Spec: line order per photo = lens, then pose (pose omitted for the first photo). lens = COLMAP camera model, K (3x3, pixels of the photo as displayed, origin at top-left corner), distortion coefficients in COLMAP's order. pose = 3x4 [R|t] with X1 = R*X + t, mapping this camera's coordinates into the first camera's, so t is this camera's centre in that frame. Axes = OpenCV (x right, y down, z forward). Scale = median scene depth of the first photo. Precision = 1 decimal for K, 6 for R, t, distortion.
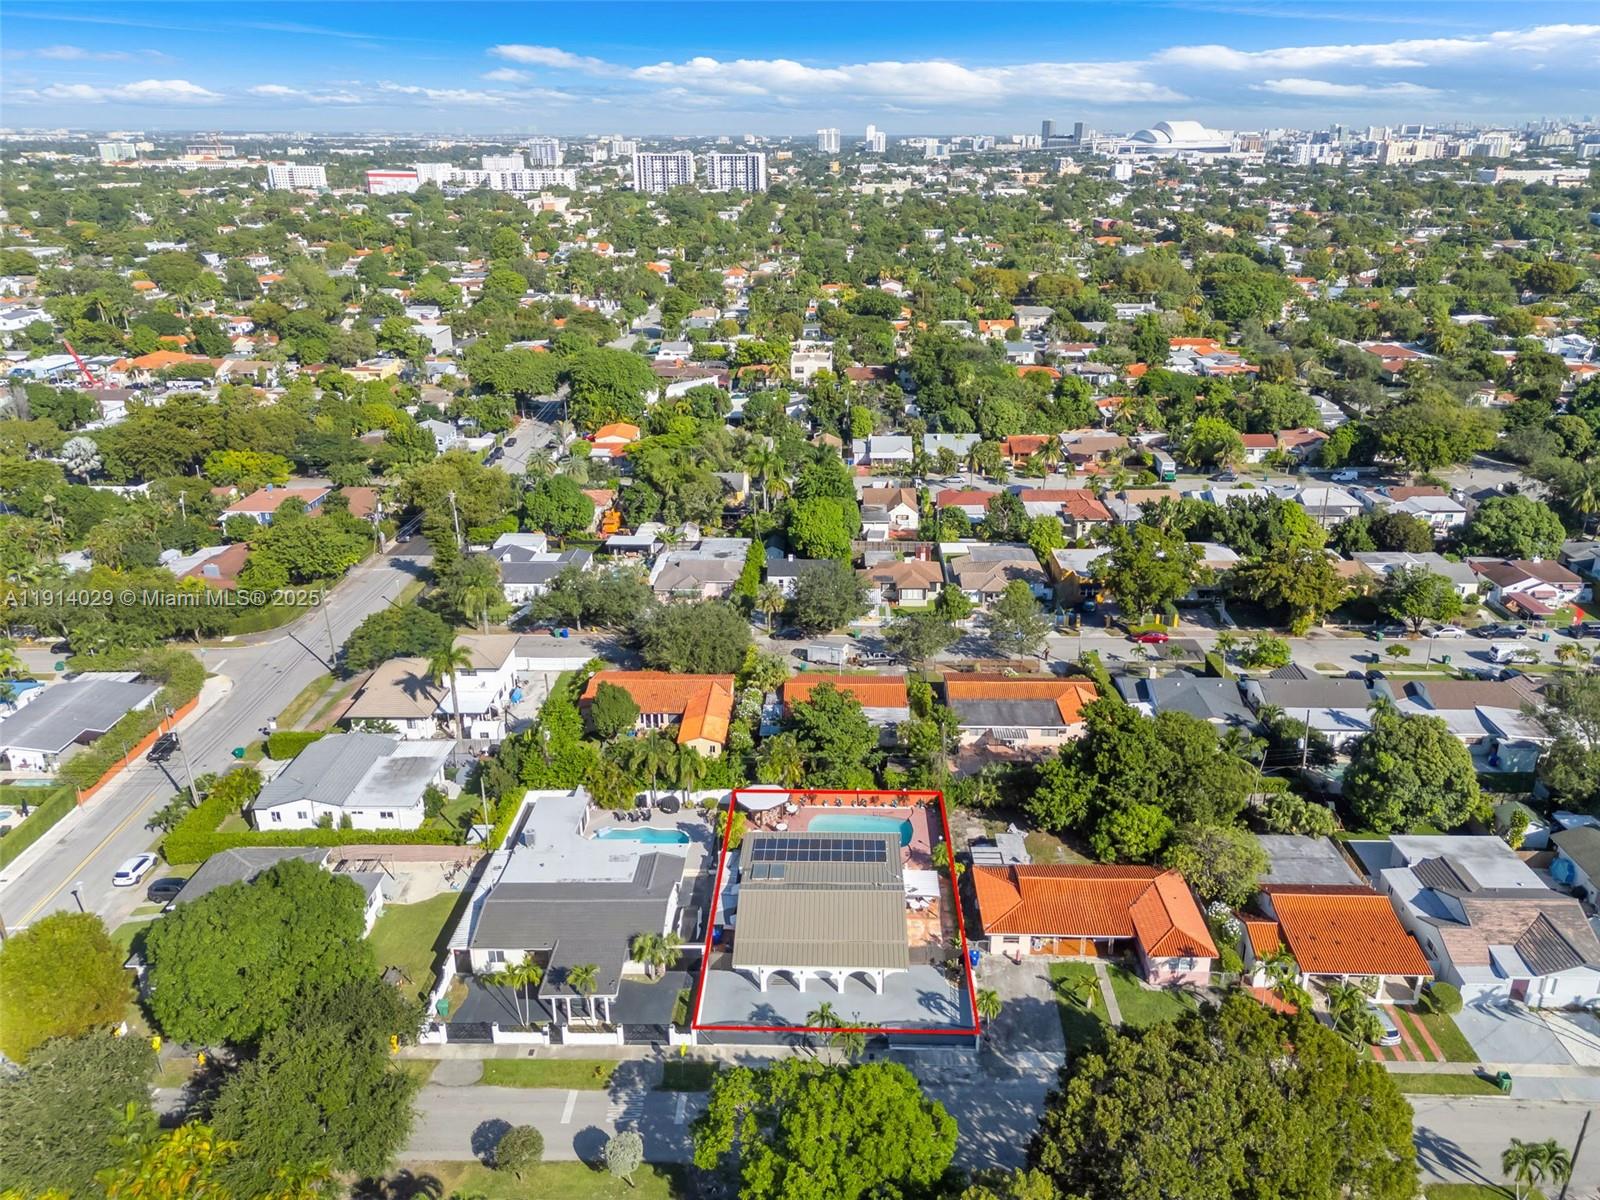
lens RADIAL K [[1229.7, 0, 800.0], [0, 1229.7, 600.0], [0, 0, 1]] dist [-0.045554, -0.000237]
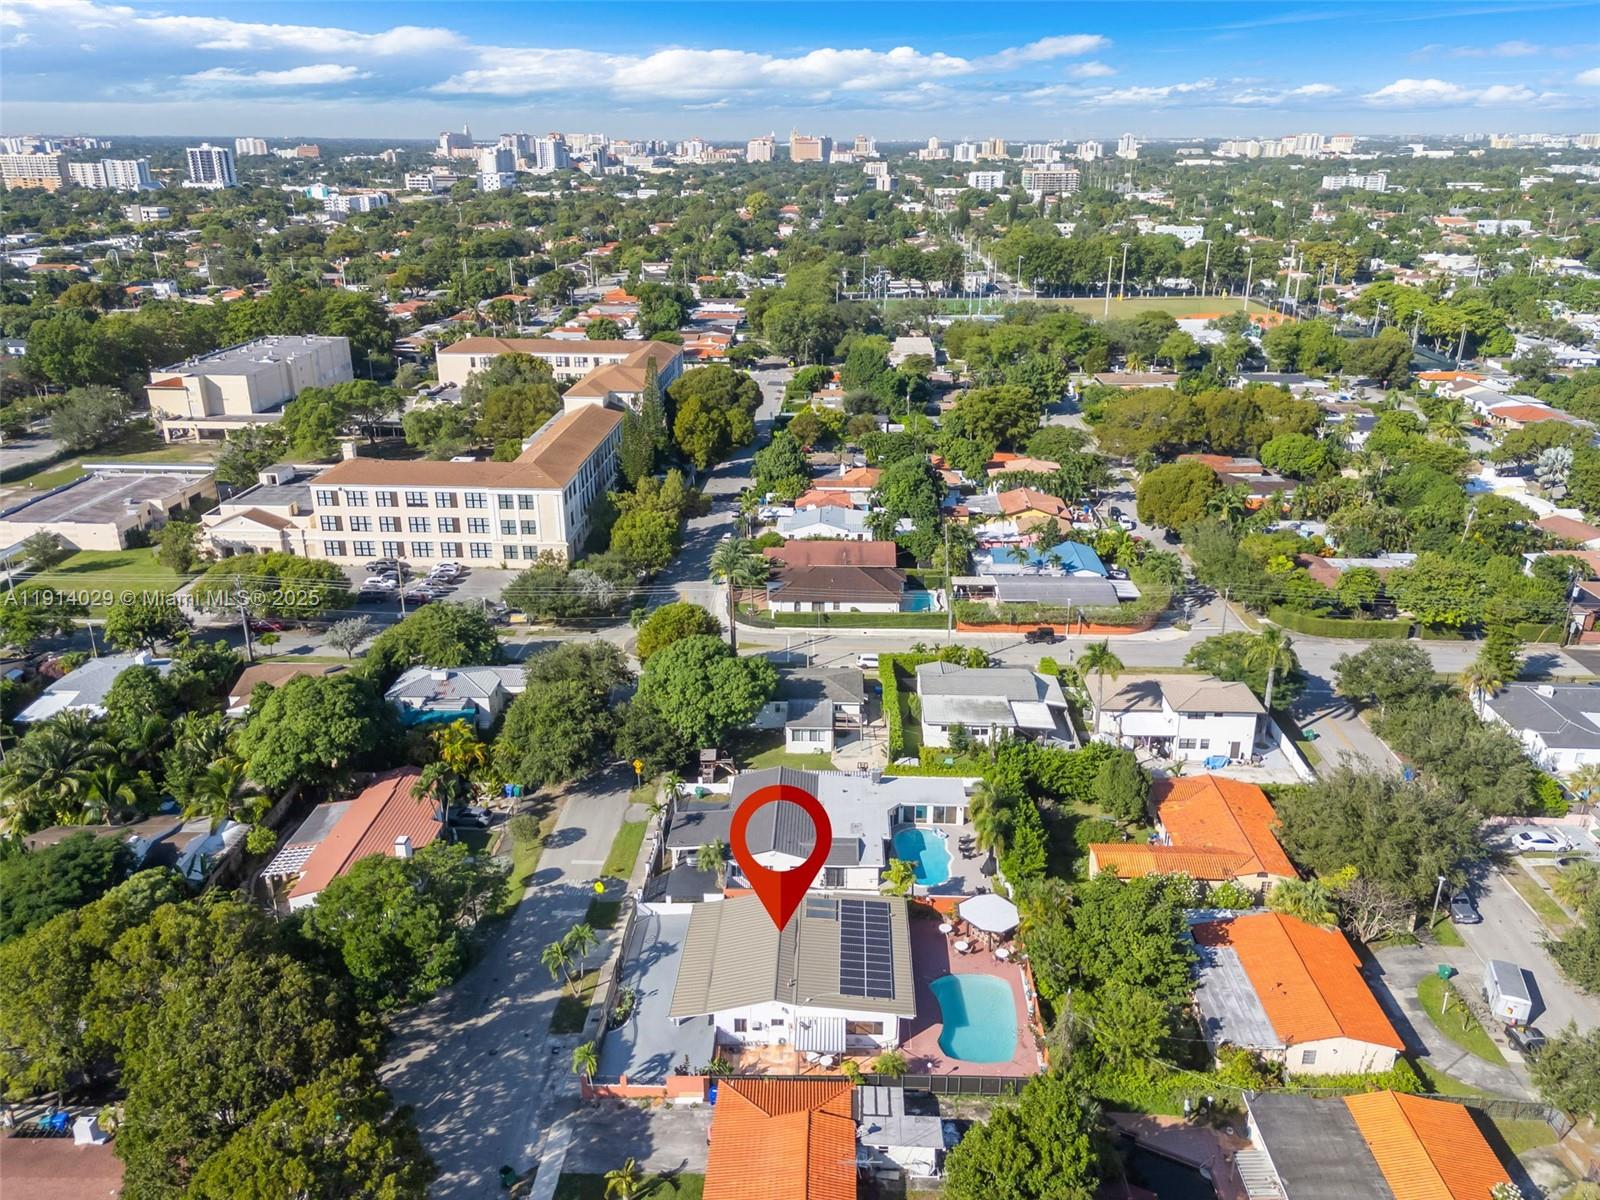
lens RADIAL K [[1129.1, 0, 800.0], [0, 1129.1, 600.0], [0, 0, 1]] dist [-0.001765, -0.000888]
pose [[-0.008747, 0.363609, -0.931511, 0.744774], [-0.348997, 0.871860, 0.343601, -0.301416], [0.937083, 0.328100, 0.119273, 0.833874]]
